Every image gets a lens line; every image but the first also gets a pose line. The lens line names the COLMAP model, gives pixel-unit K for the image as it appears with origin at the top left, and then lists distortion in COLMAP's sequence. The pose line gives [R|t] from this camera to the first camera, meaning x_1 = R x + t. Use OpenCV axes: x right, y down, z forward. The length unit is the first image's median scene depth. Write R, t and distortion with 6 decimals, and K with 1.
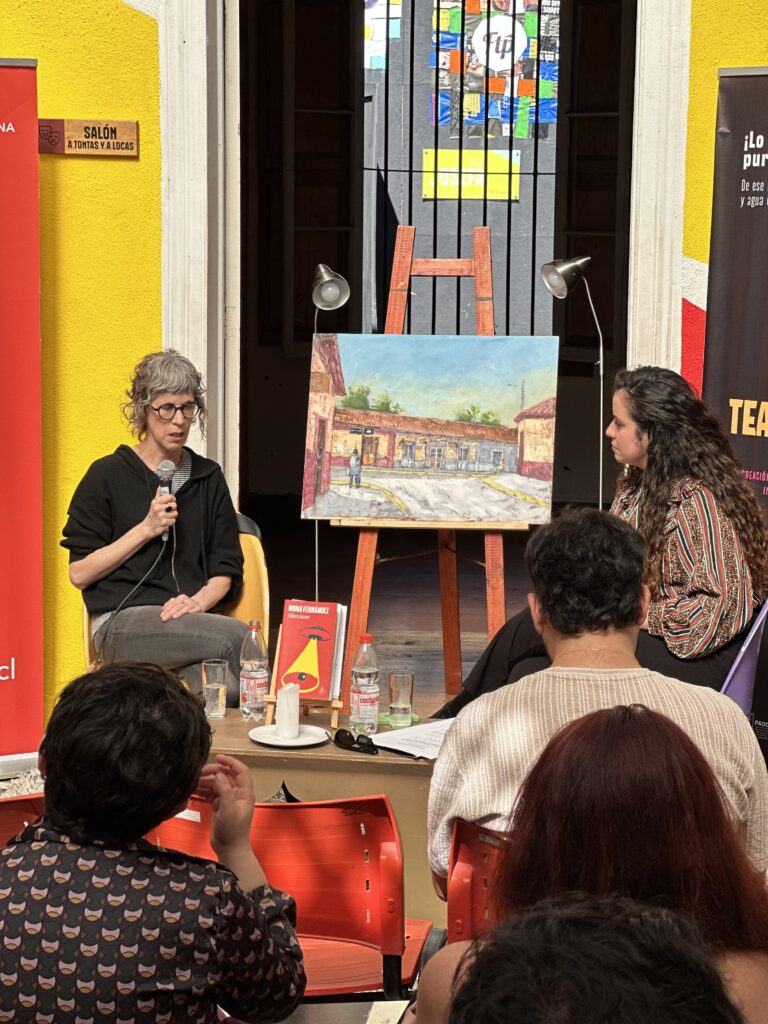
lens RADIAL K [[2278.2, 0, 384.0], [0, 2278.2, 512.0], [0, 0, 1]] dist [0.015962, 1.089868]
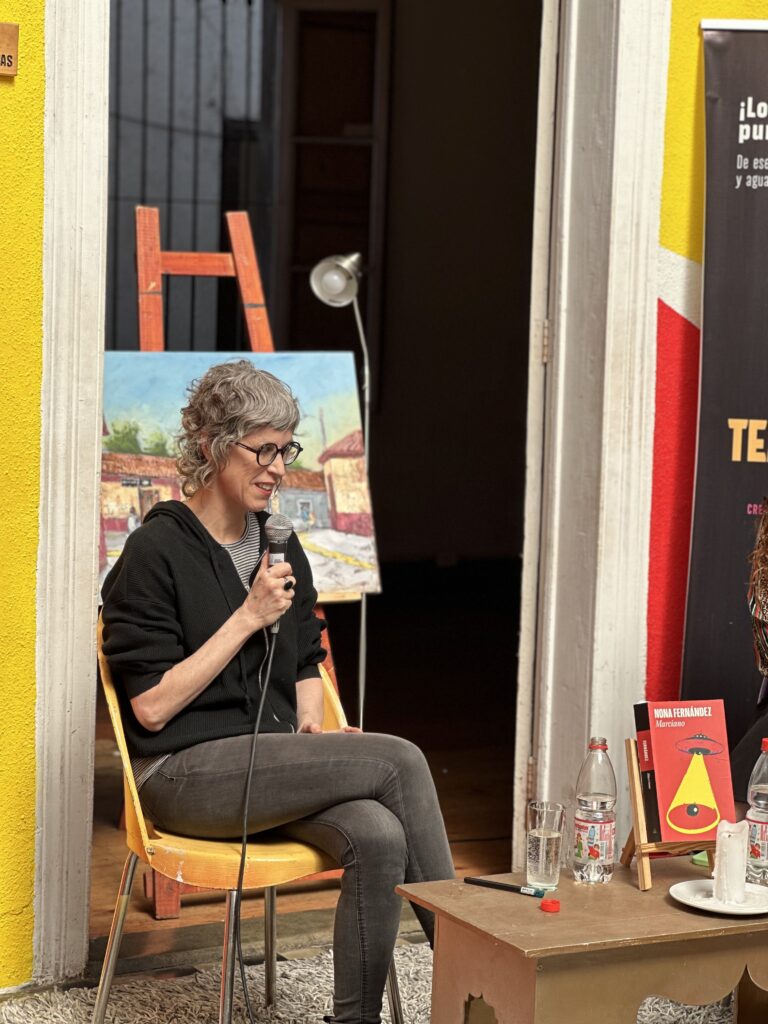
lens RADIAL K [[2278.2, 0, 384.0], [0, 2278.2, 512.0], [0, 0, 1]] dist [0.015962, 1.089868]
pose [[0.788552, -0.042977, 0.613465, -0.439686], [0.063188, 0.997938, -0.011311, -0.013950], [-0.611713, 0.047682, 0.789641, 0.409045]]
